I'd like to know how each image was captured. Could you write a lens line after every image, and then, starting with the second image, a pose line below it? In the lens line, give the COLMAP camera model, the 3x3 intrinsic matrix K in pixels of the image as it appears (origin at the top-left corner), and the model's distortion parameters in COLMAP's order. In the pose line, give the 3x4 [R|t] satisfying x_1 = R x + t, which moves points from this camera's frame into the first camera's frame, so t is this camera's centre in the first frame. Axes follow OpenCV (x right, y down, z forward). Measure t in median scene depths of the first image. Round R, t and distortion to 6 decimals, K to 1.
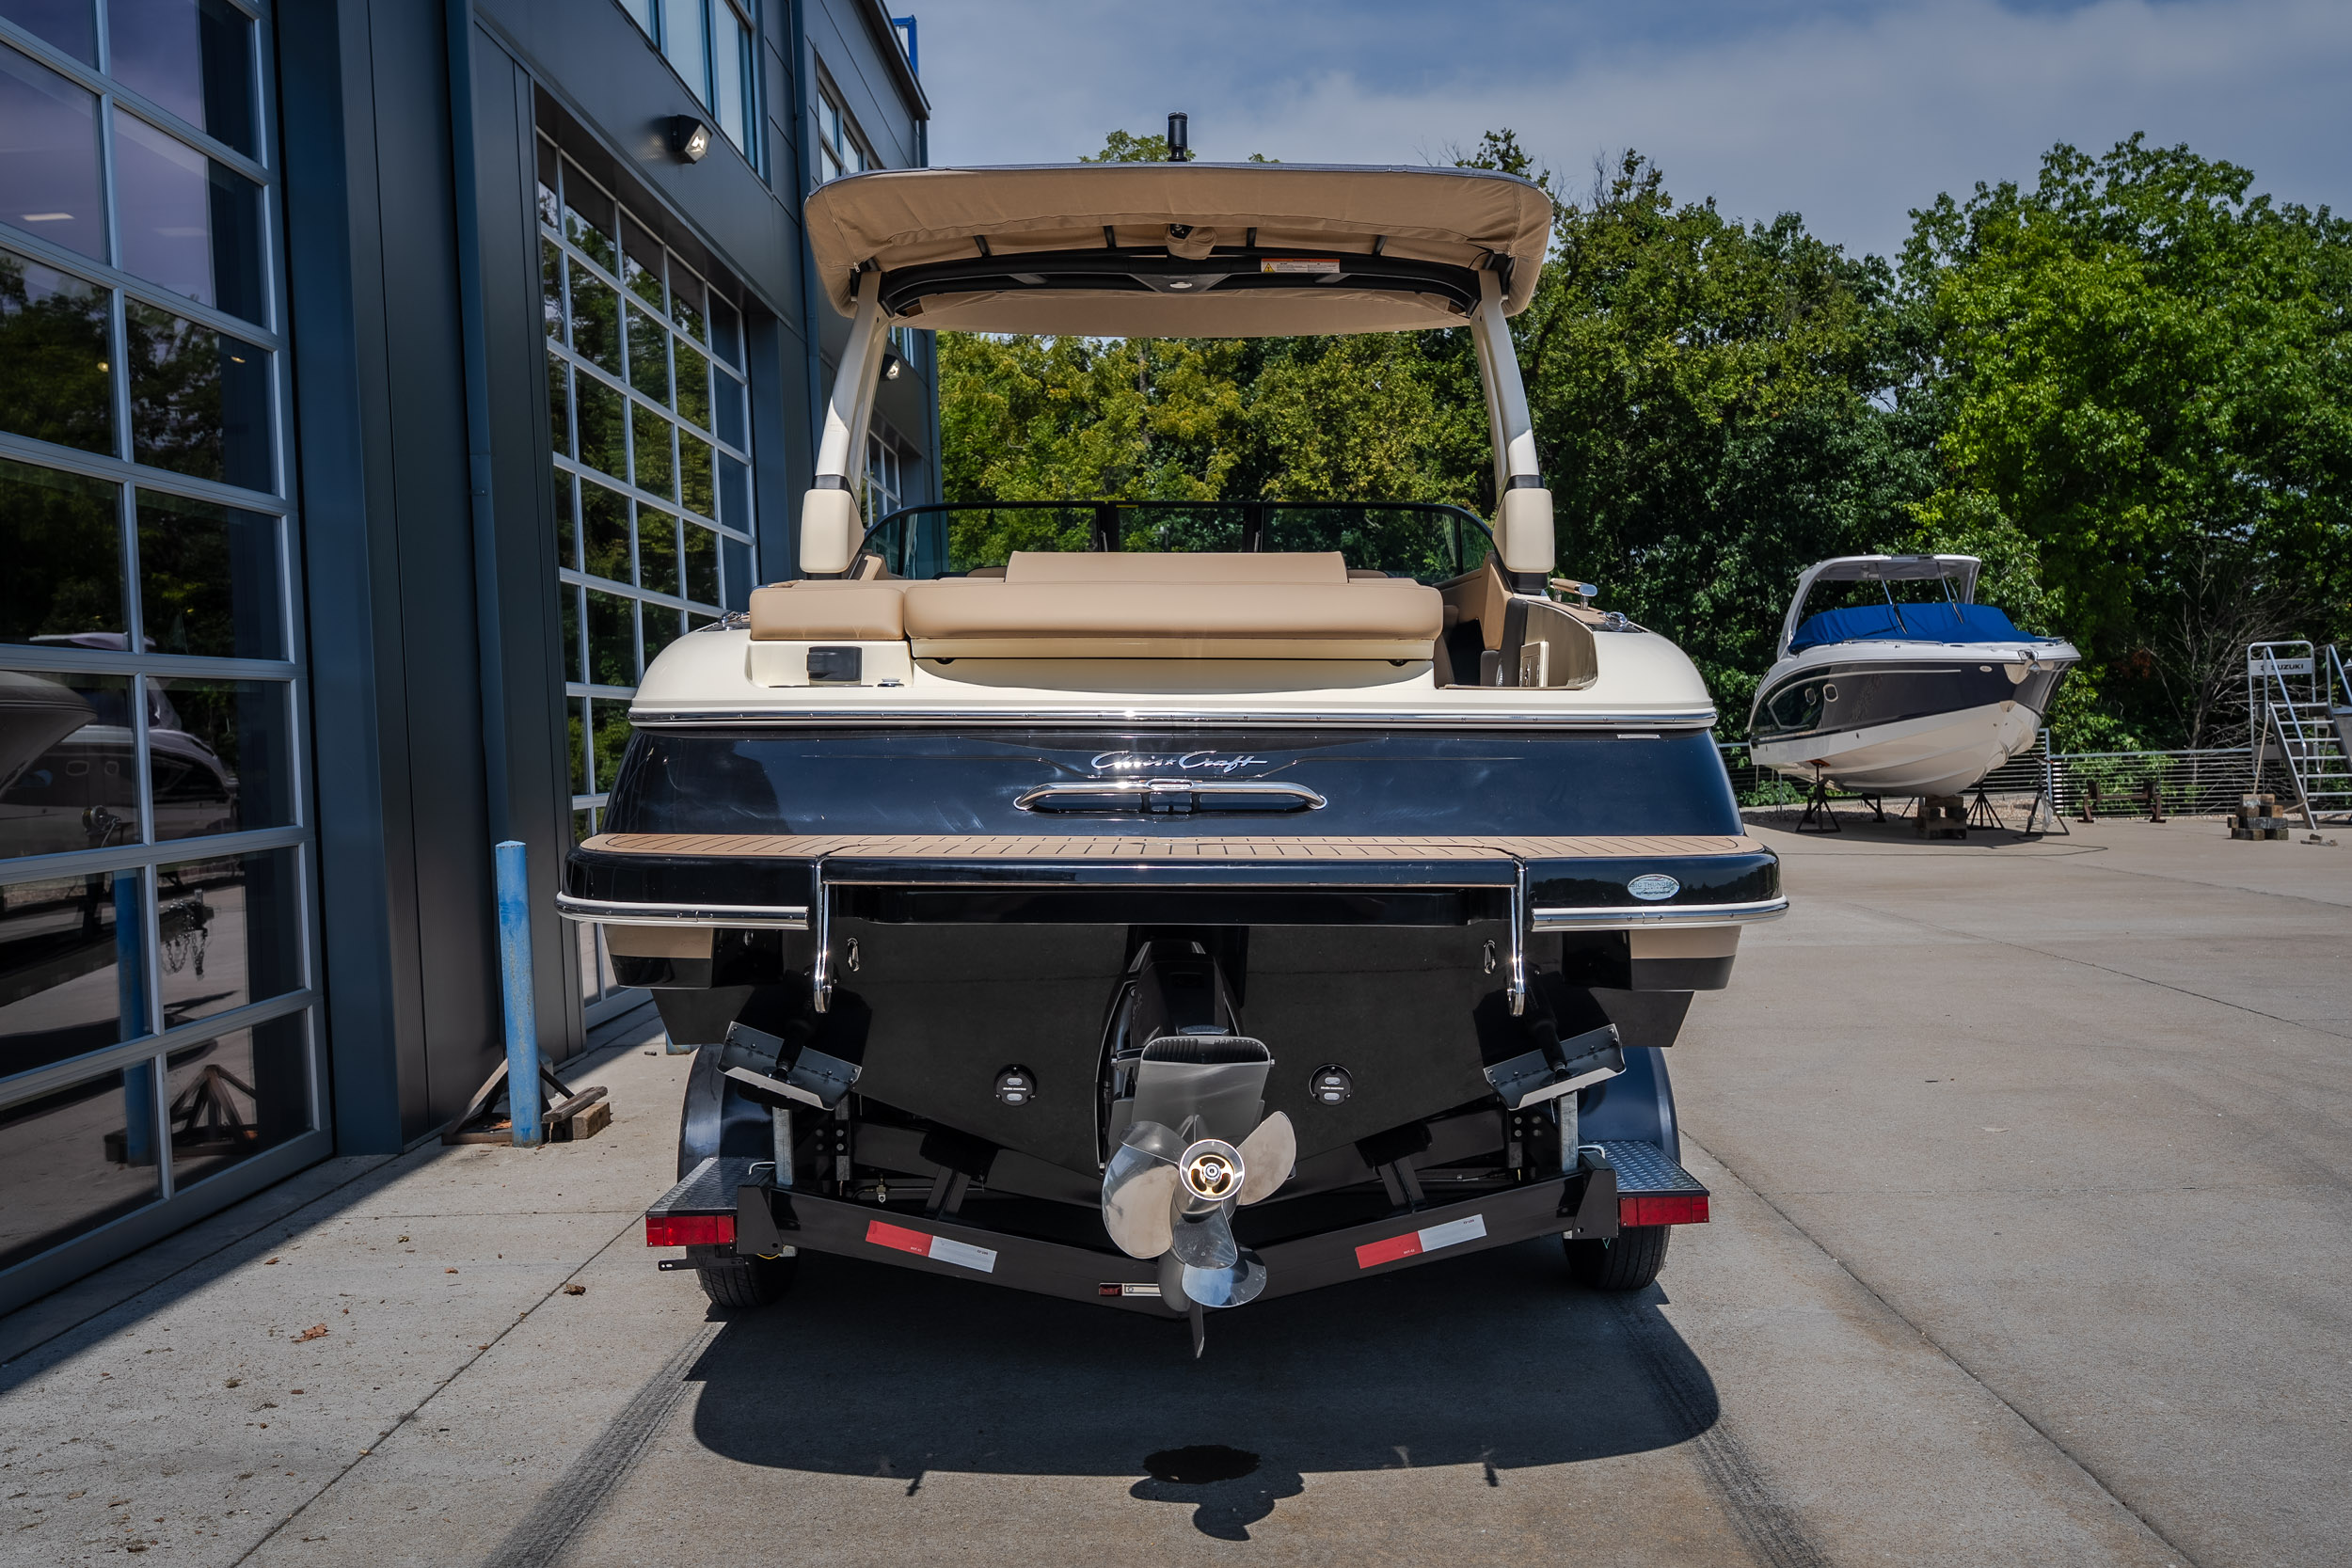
lens RADIAL K [[2168.2, 0, 1175.5], [0, 2168.2, 794.6], [0, 0, 1]] dist [-0.000547, 0.017749]
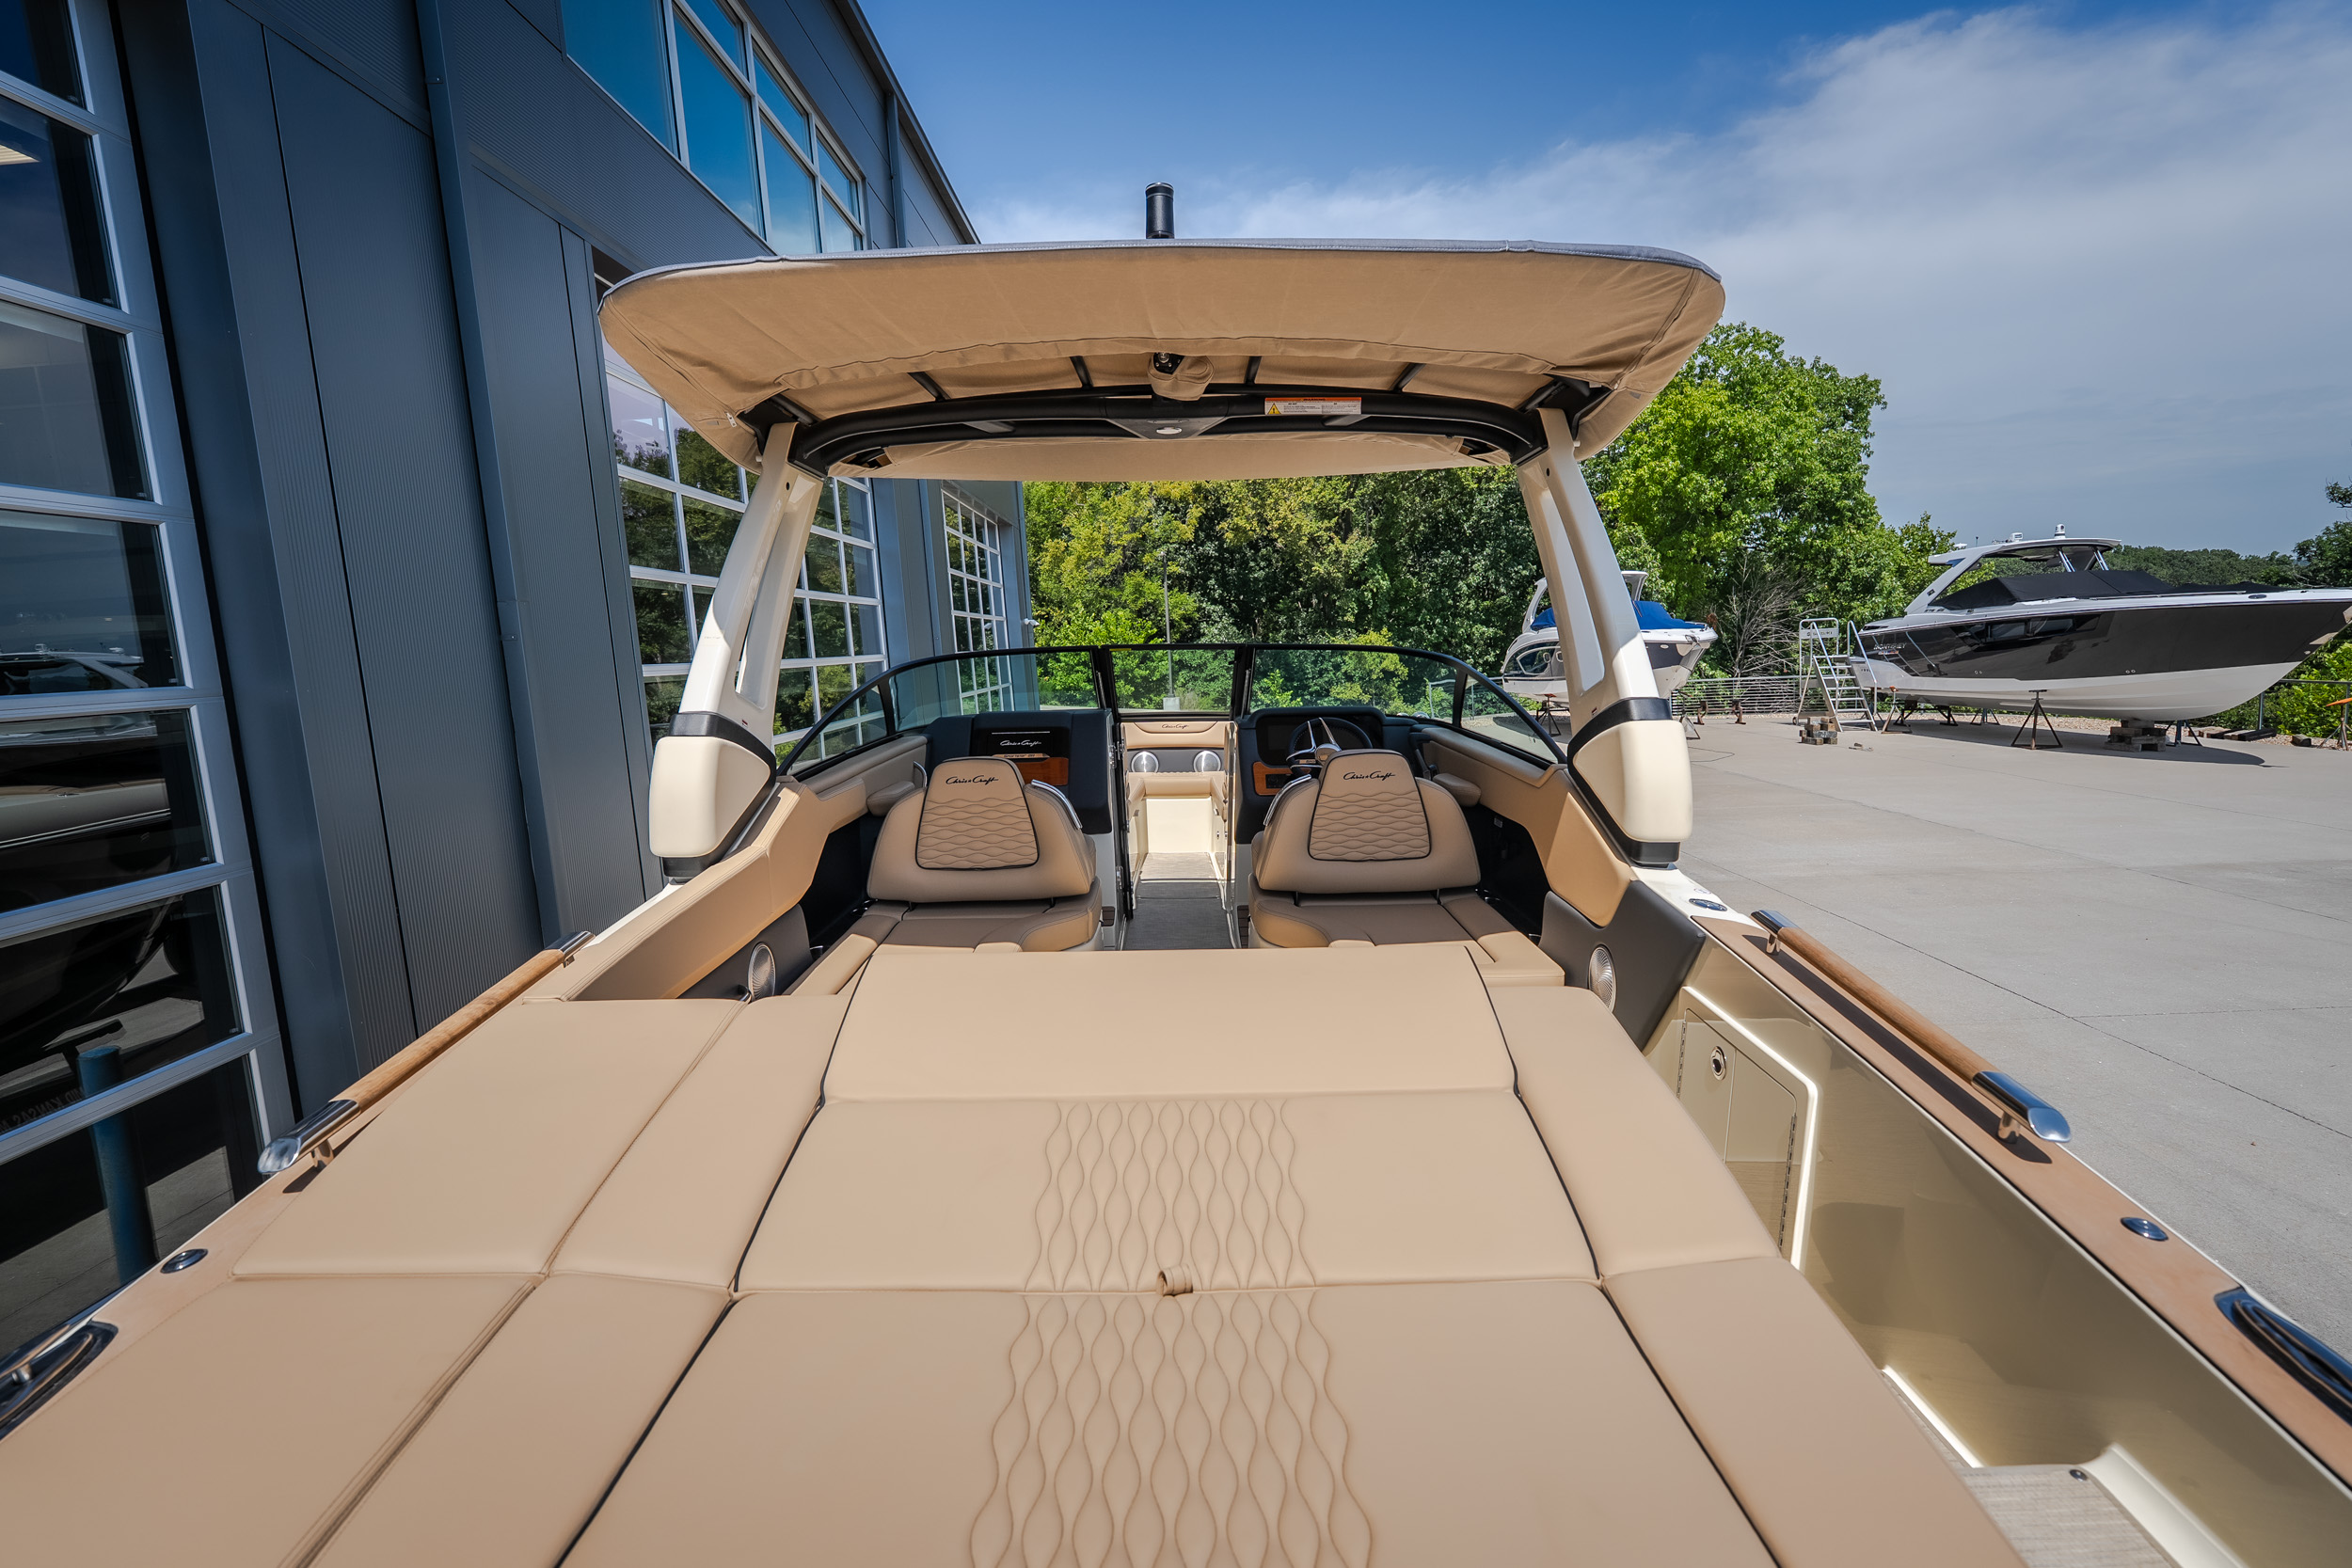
lens RADIAL K [[1082.3, 0, 1180.2], [0, 1082.3, 781.4], [0, 0, 1]] dist [-0.004171, 0.000515]
pose [[0.999824, -0.017962, 0.005347, 0.002043], [0.017339, 0.994857, 0.099797, -0.130917], [-0.007112, -0.099687, 0.994993, 0.524756]]
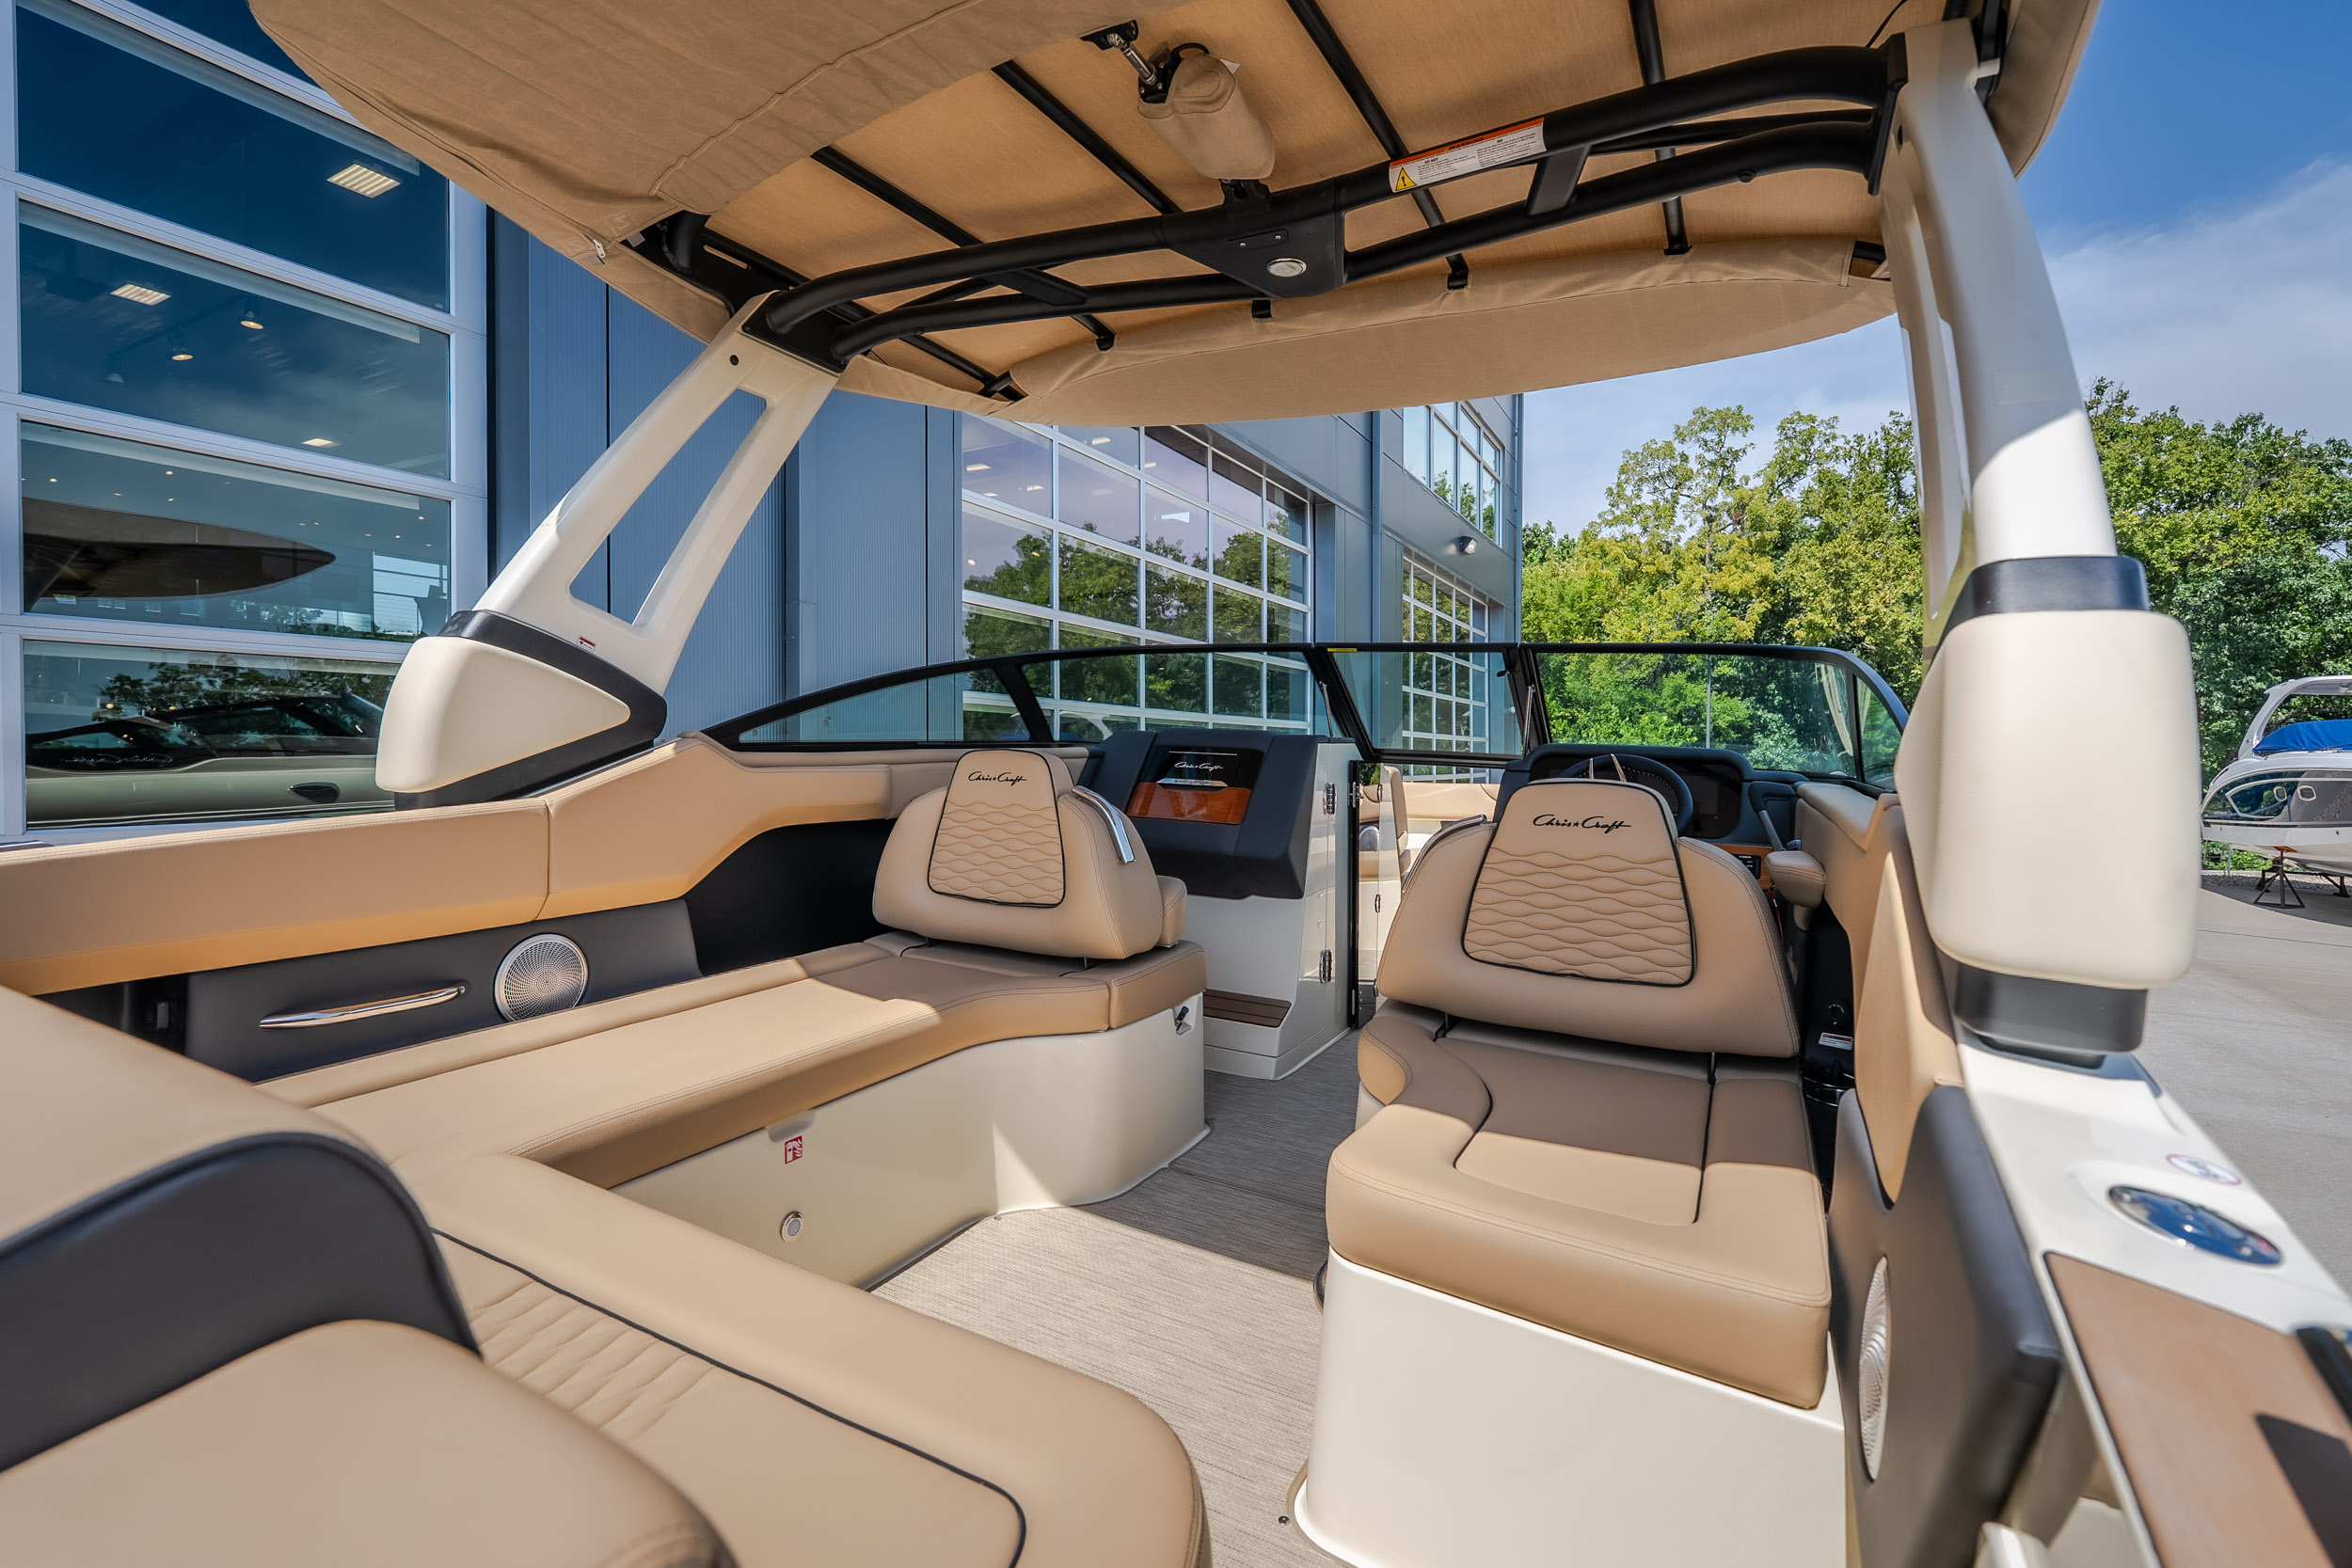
lens RADIAL K [[1071.9, 0, 1182.0], [0, 1071.9, 780.4], [0, 0, 1]] dist [-0.002977, 0.000435]
pose [[0.884804, 0.052887, -0.462952, 0.108599], [-0.052766, 0.998519, 0.013221, -0.097216], [0.462966, 0.012730, 0.886284, 0.698089]]
